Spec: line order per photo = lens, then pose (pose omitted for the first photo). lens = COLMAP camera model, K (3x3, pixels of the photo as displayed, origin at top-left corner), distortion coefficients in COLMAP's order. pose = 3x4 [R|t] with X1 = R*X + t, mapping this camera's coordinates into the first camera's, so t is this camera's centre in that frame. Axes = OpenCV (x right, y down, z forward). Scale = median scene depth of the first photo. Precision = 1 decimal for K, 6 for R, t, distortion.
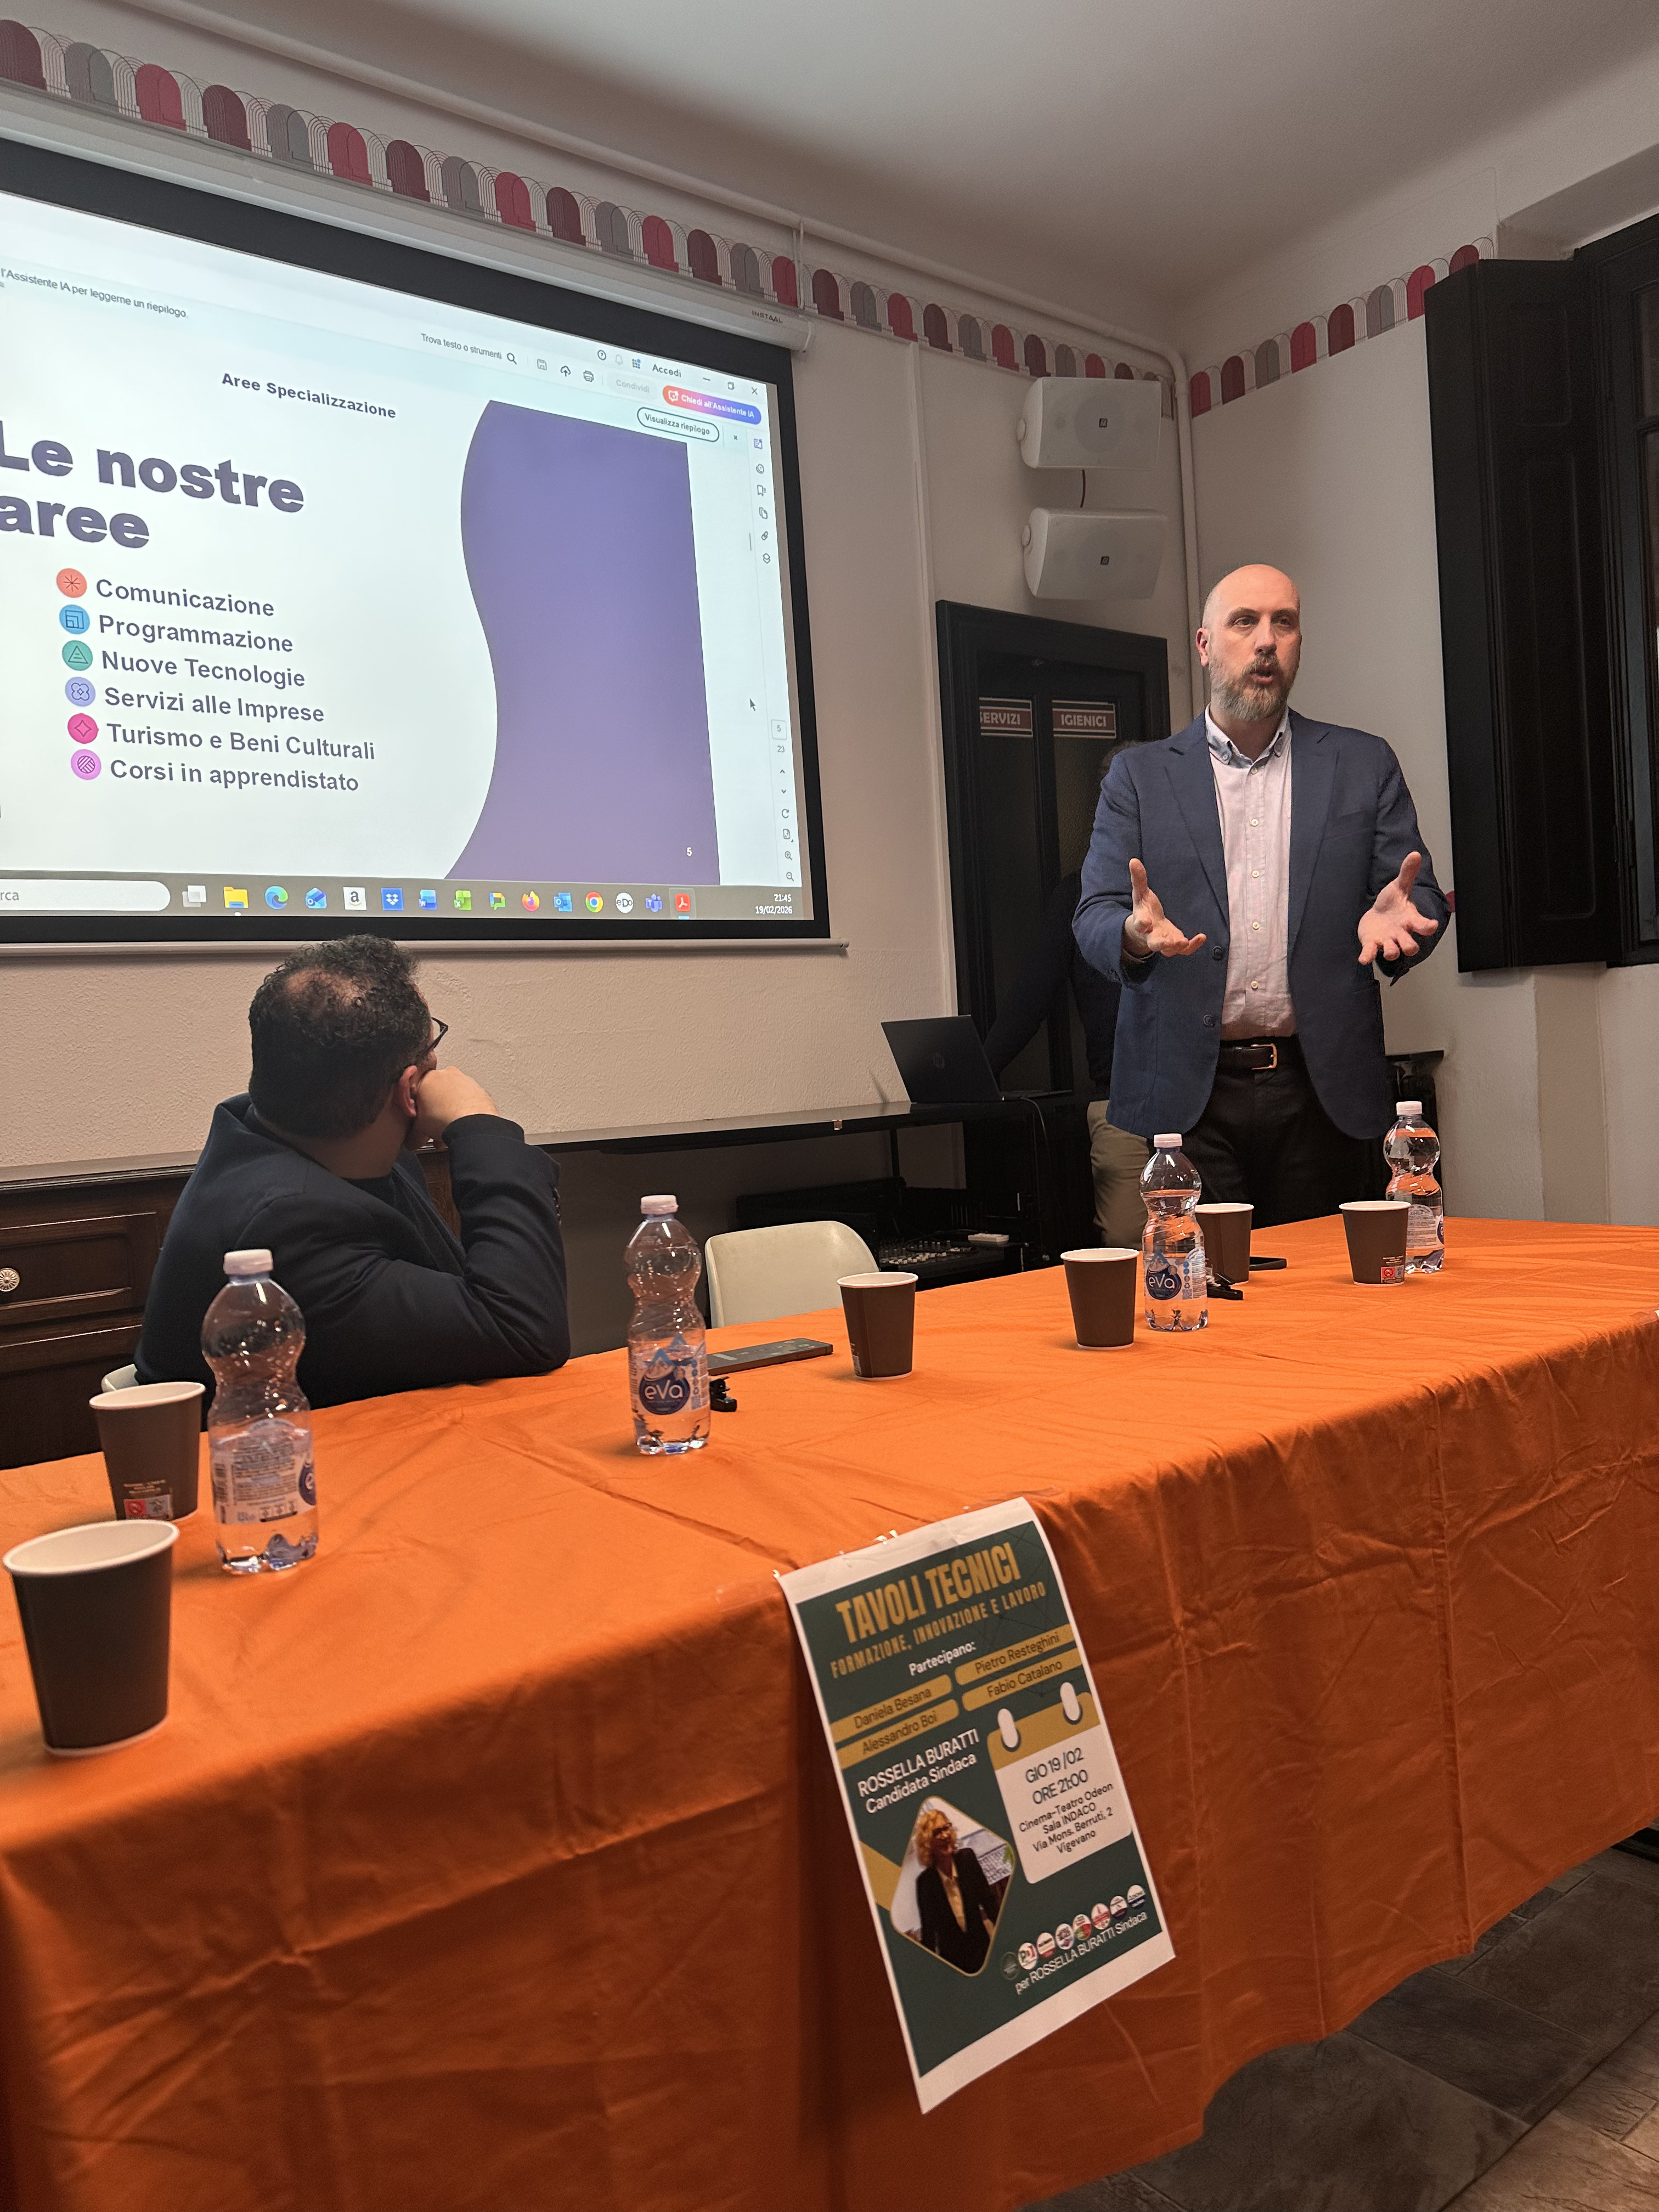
lens RADIAL K [[1586.1, 0, 829.5], [0, 1586.1, 1106.0], [0, 0, 1]] dist [-0.006098, 0.000097]
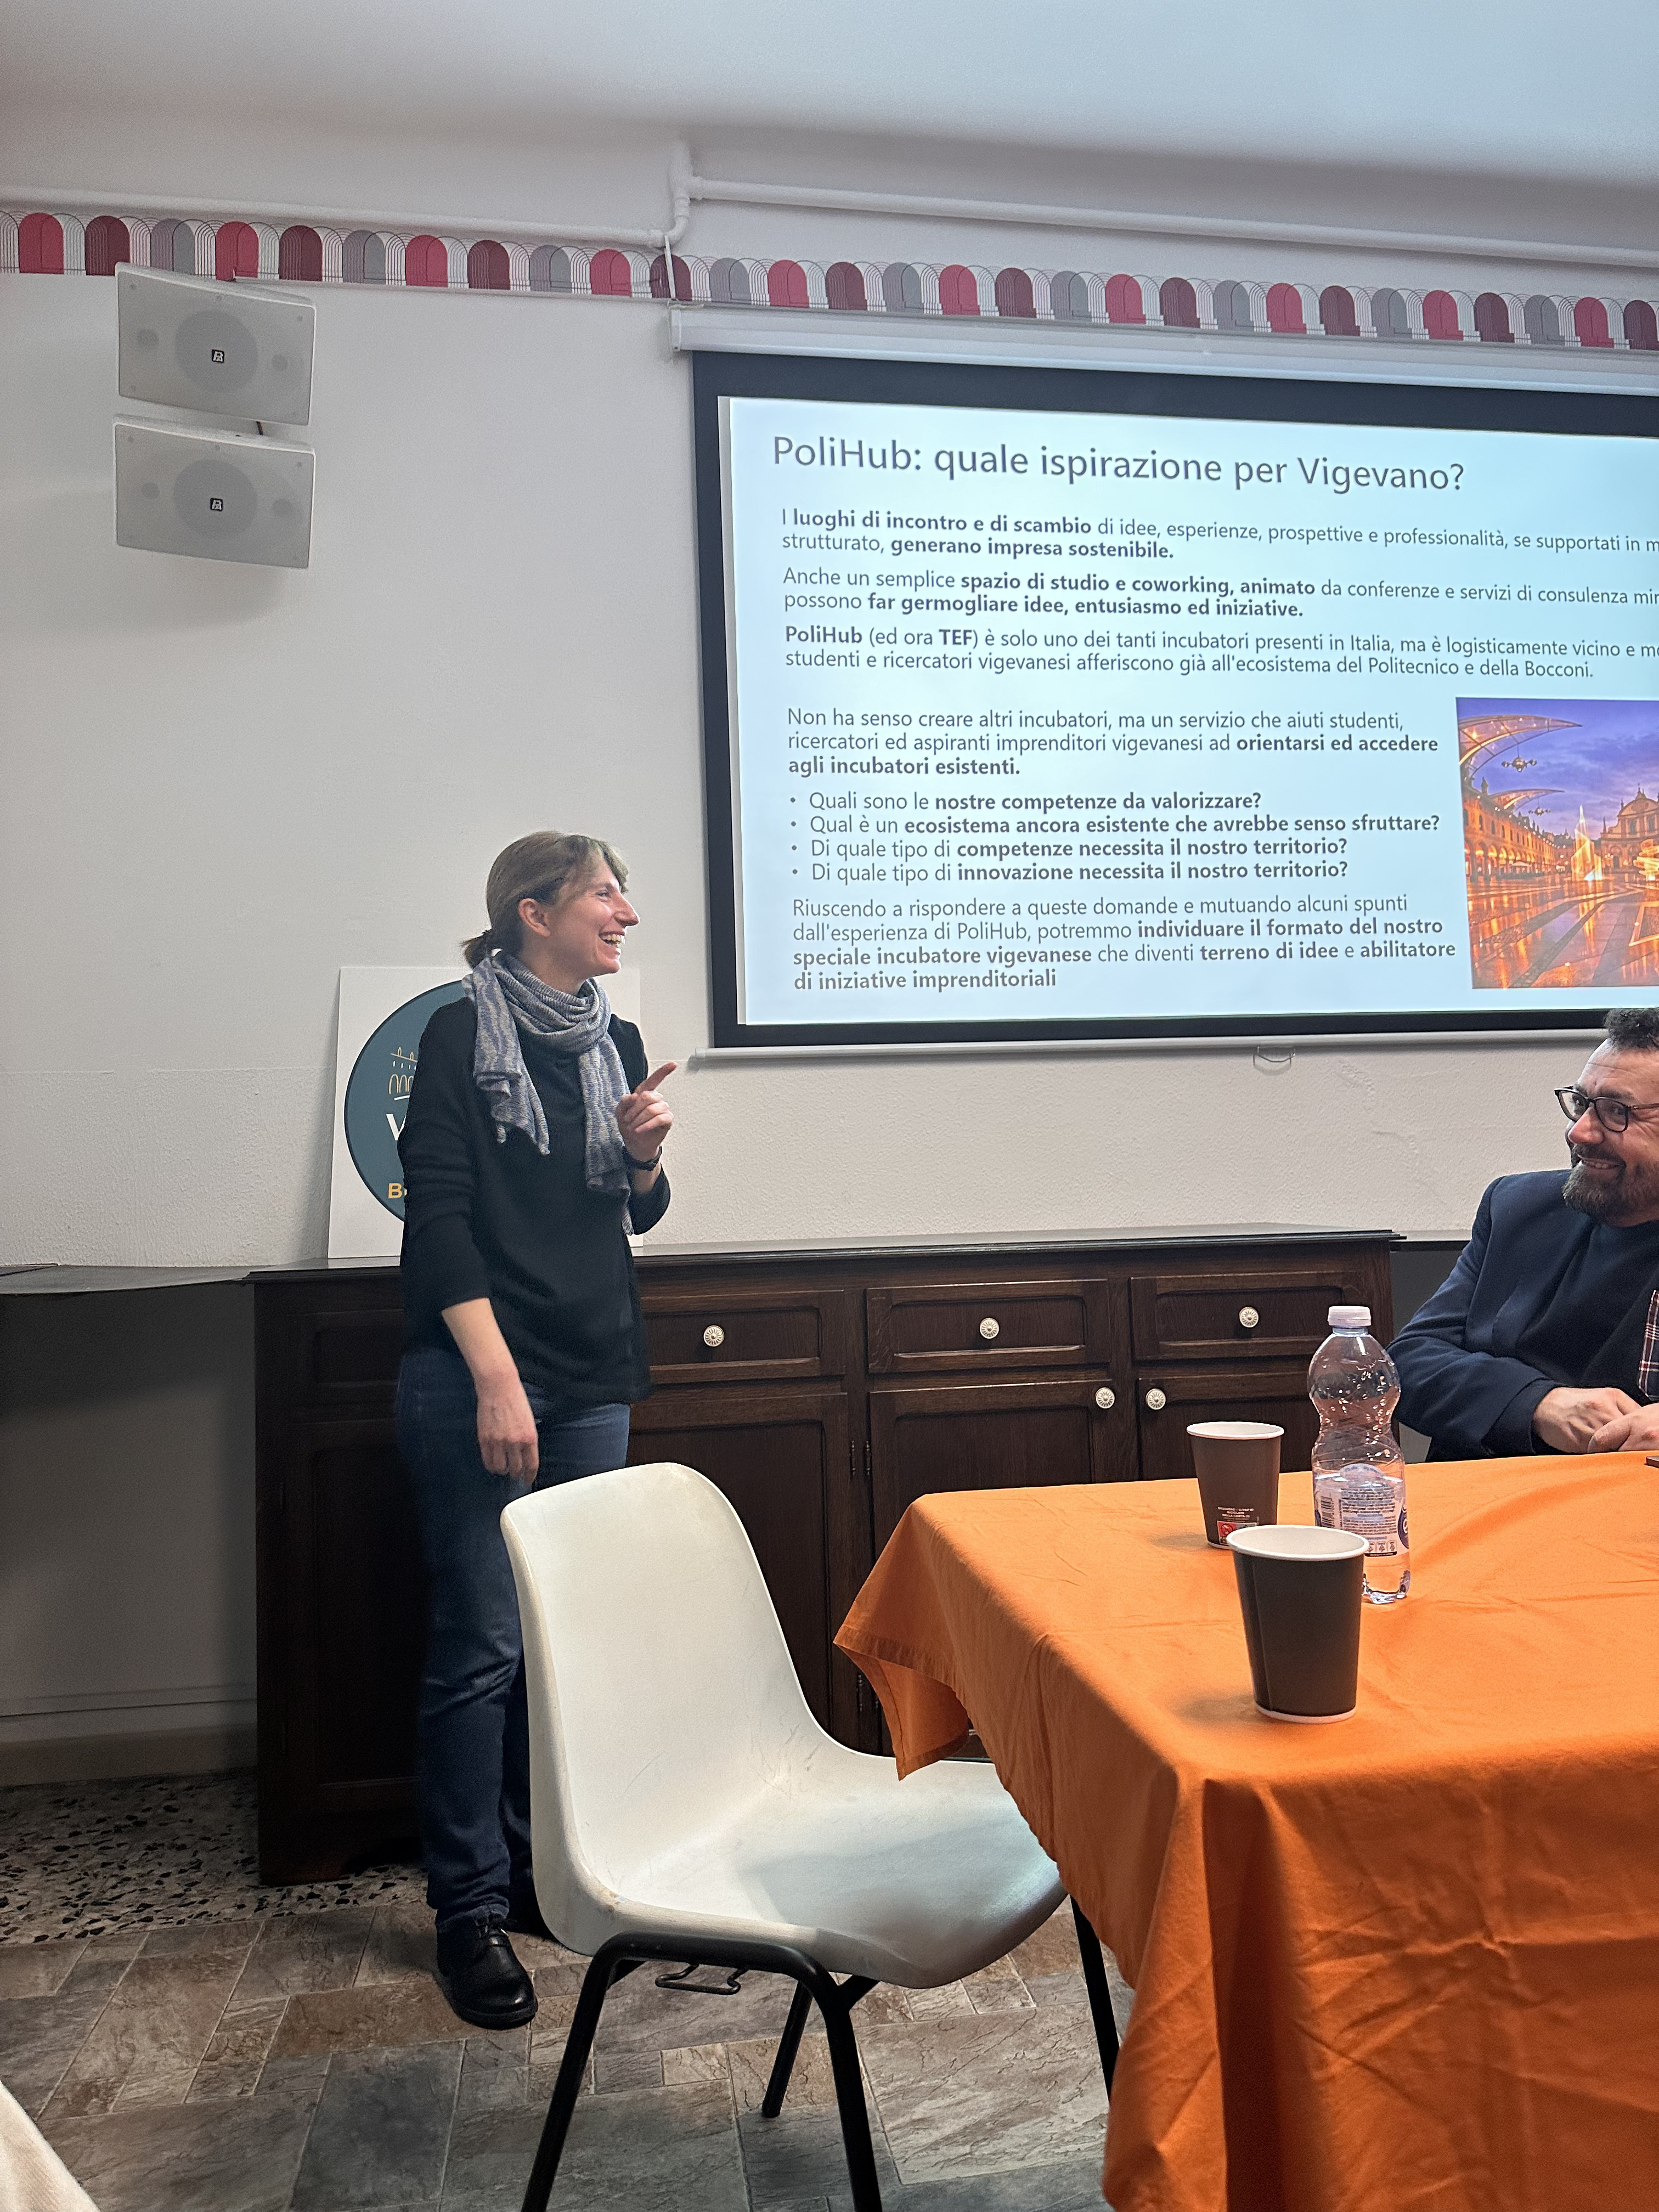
lens RADIAL K [[1586.1, 0, 829.5], [0, 1586.1, 1106.0], [0, 0, 1]] dist [-0.006098, 0.000097]
pose [[0.870777, 0.009701, -0.491583, -0.206831], [-0.043622, 0.997387, -0.057589, 0.046817], [0.489740, 0.071591, 0.868924, -0.205288]]
